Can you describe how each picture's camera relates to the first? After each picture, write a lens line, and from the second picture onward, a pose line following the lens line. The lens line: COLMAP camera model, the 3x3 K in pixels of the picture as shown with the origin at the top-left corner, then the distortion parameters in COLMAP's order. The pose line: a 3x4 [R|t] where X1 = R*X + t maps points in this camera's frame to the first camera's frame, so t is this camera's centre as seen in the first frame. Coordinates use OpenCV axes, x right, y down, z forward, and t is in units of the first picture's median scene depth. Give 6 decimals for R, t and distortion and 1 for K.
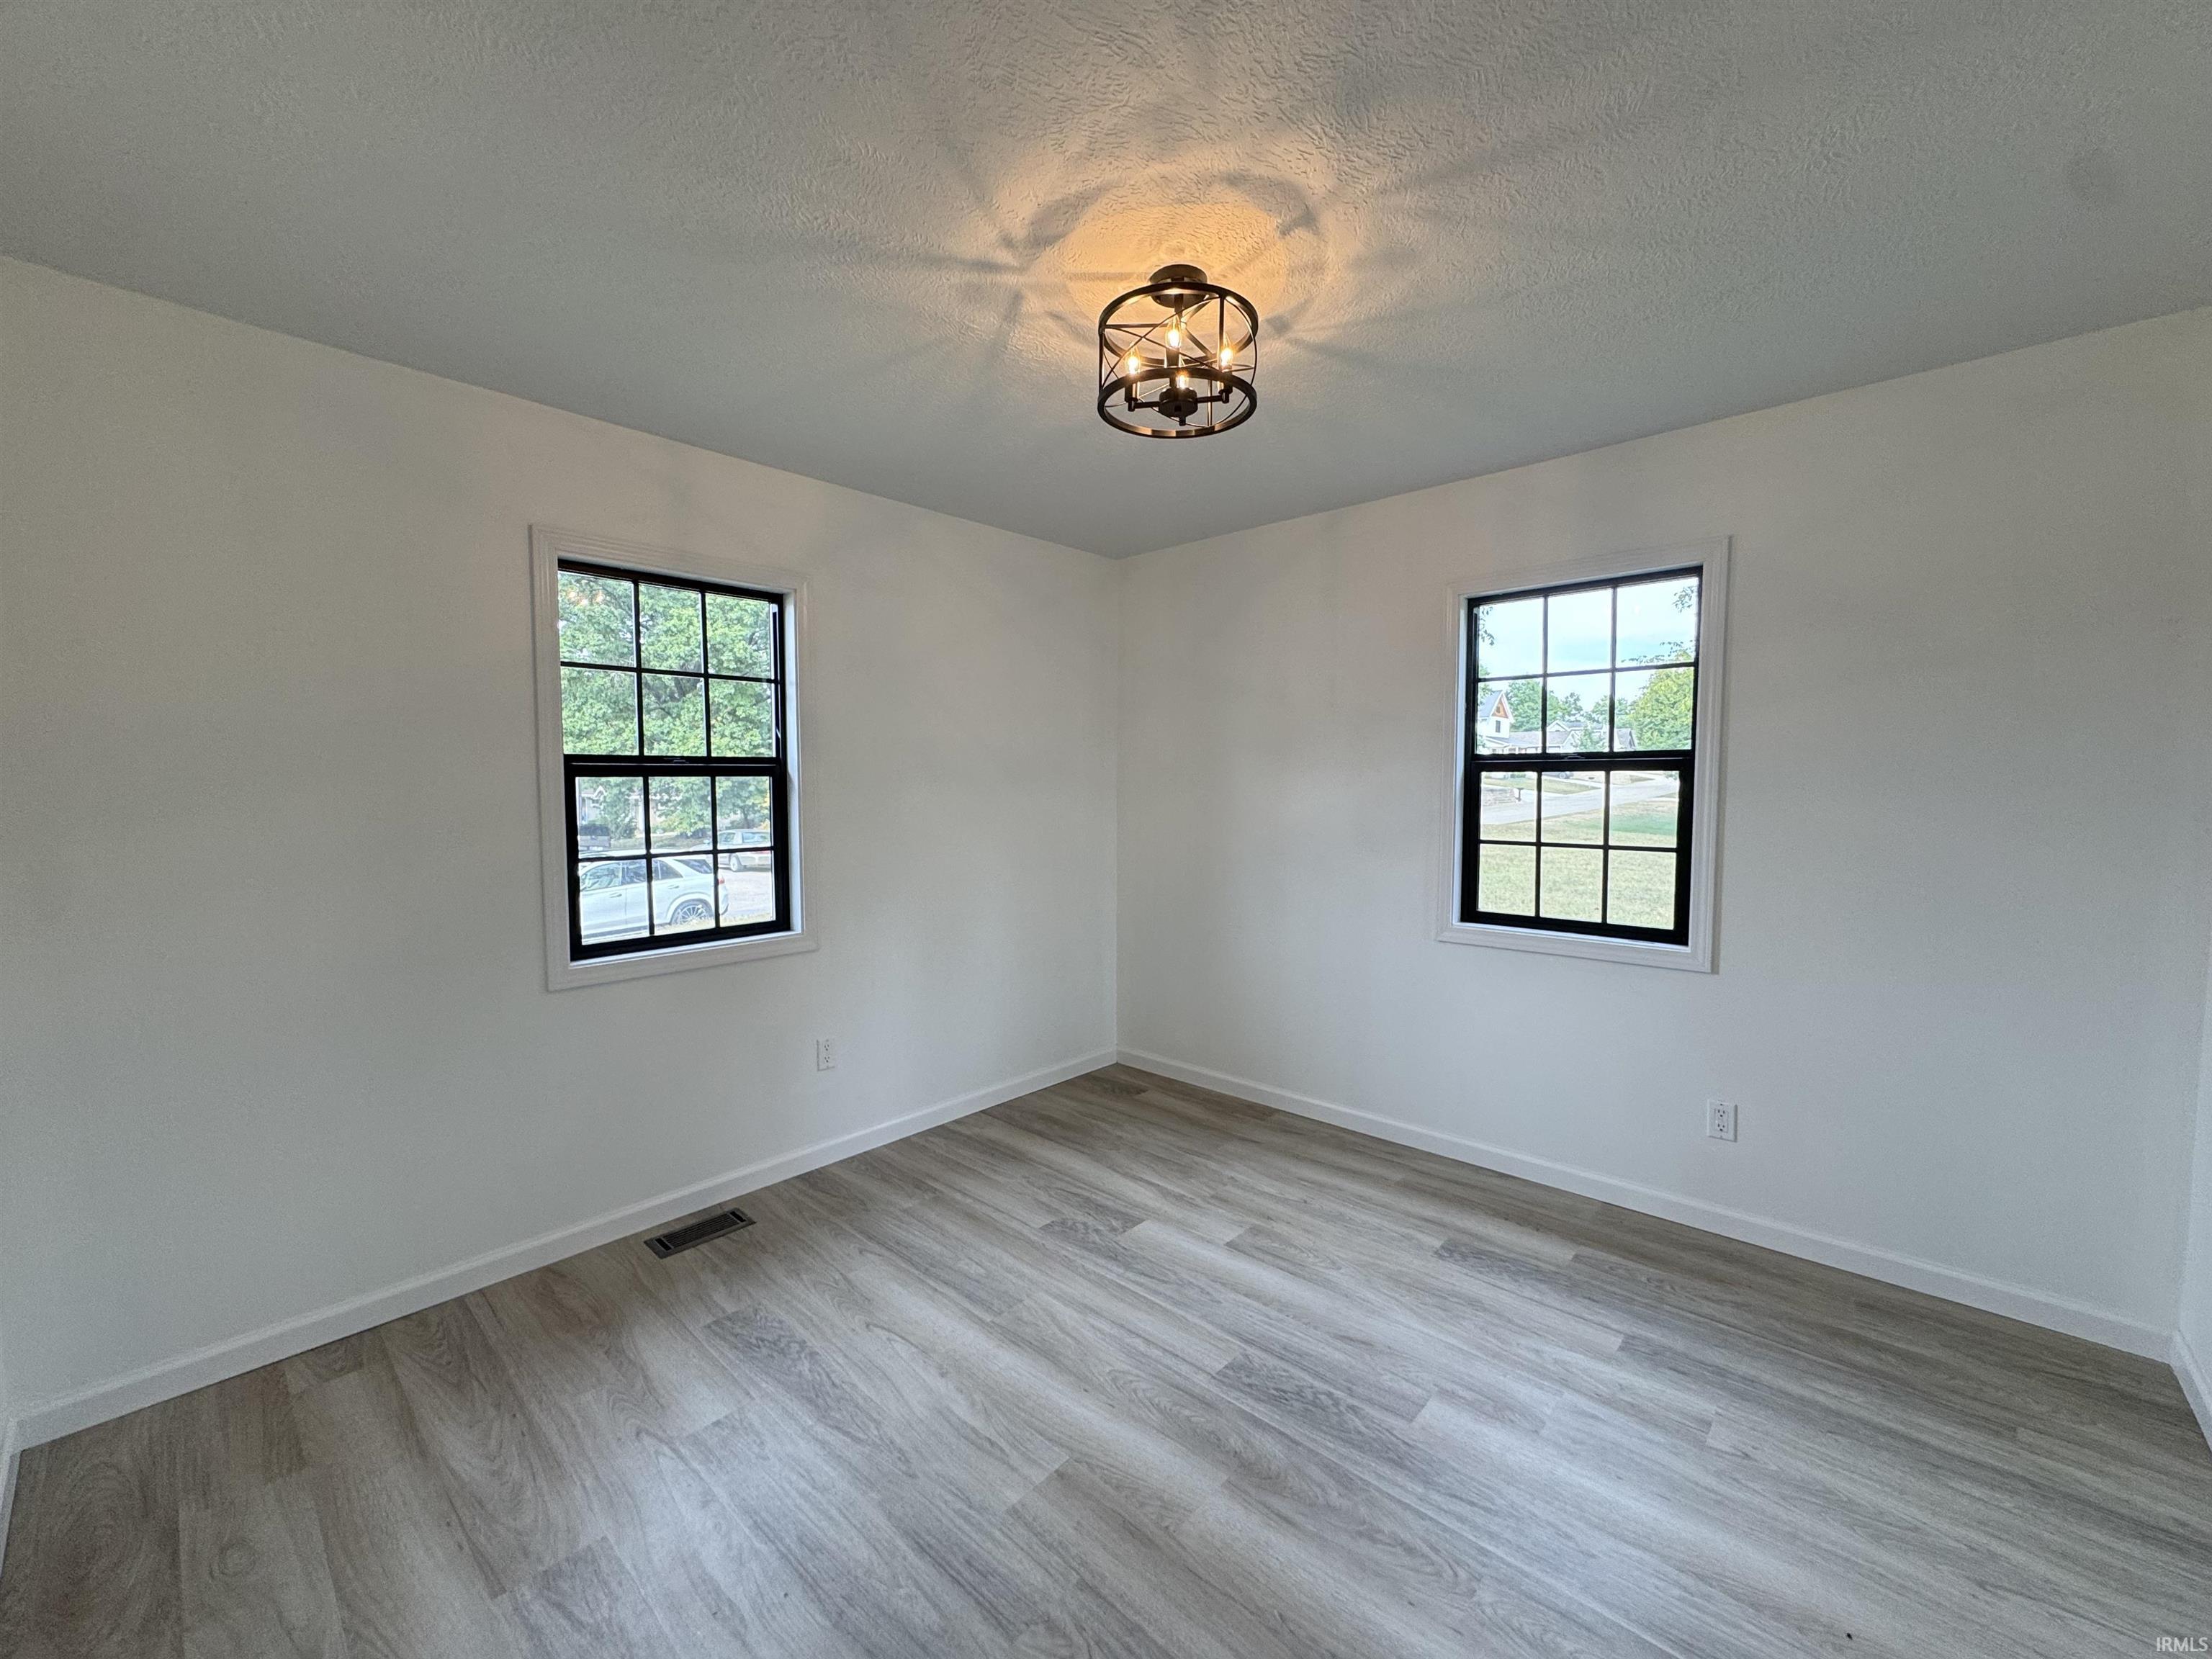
lens RADIAL K [[886.4, 0, 1094.6], [0, 886.4, 819.5], [0, 0, 1]] dist [-0.001453, 0.000254]
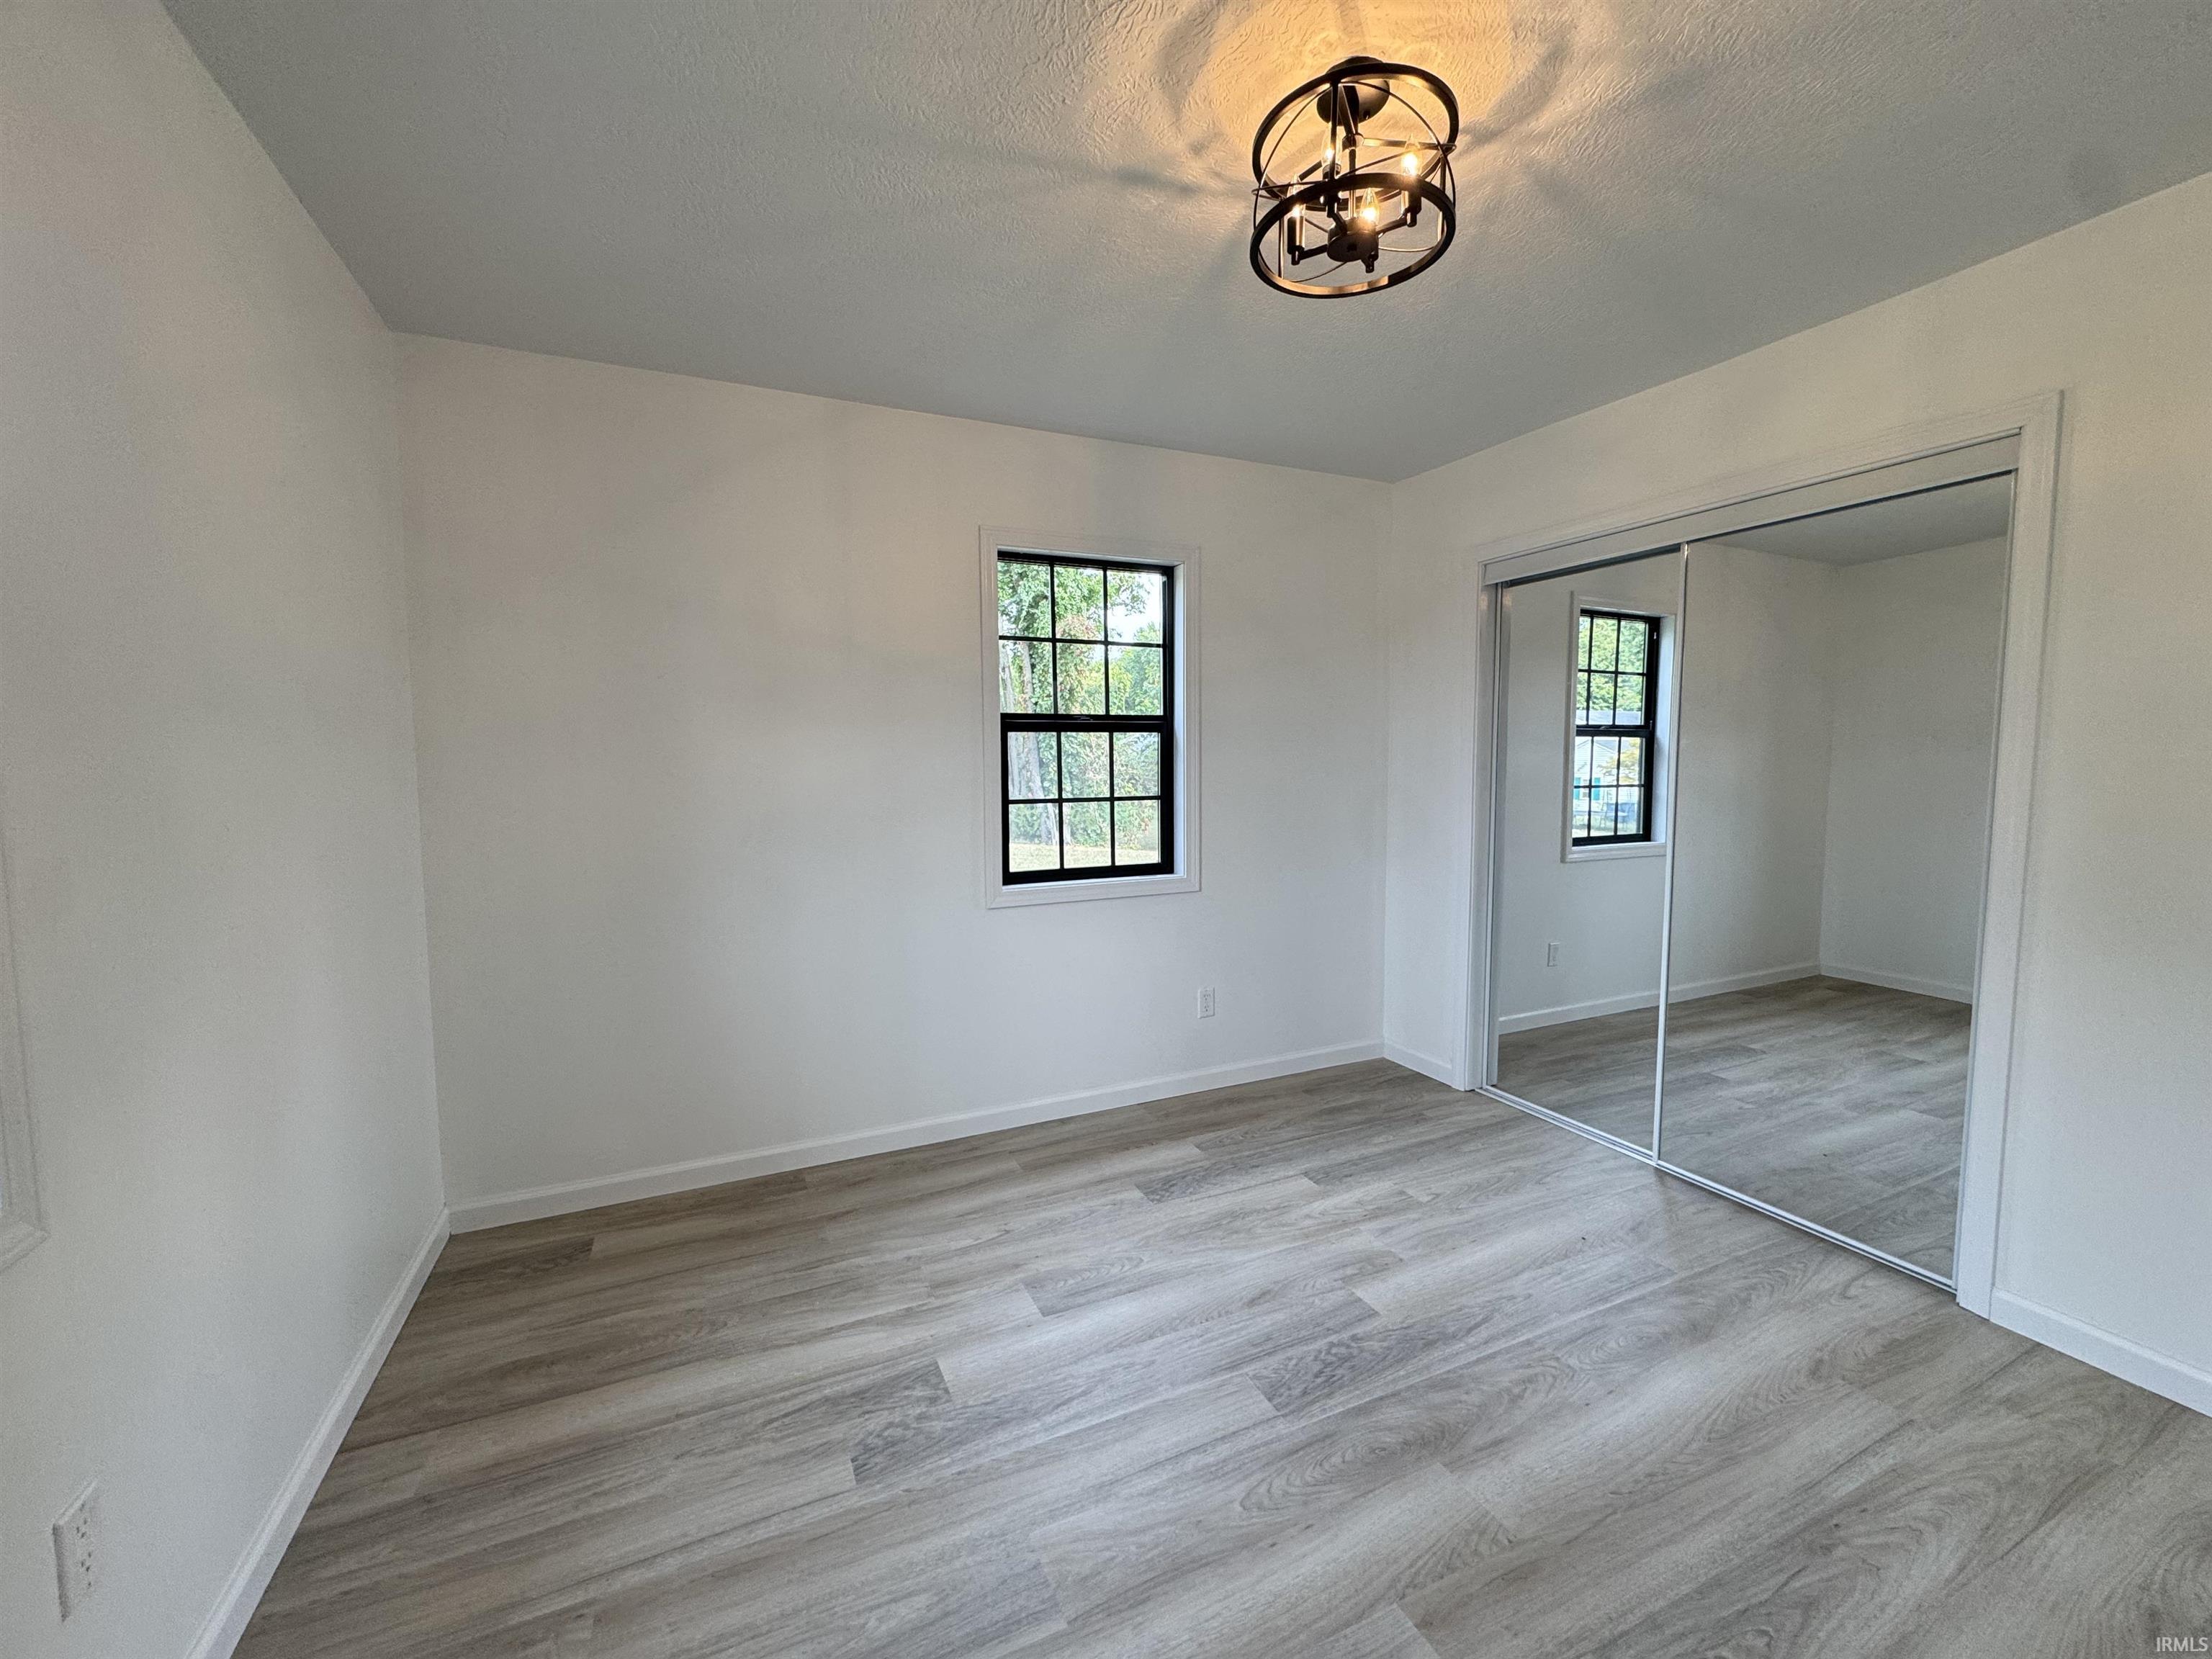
lens RADIAL K [[886.4, 0, 1121.3], [0, 886.4, 822.5], [0, 0, 1]] dist [-0.001453, 0.000254]
pose [[0.374861, -0.065842, 0.924740, -0.536727], [0.049006, 0.997488, 0.051156, 0.004045], [-0.925785, 0.026142, 0.377146, 0.637254]]
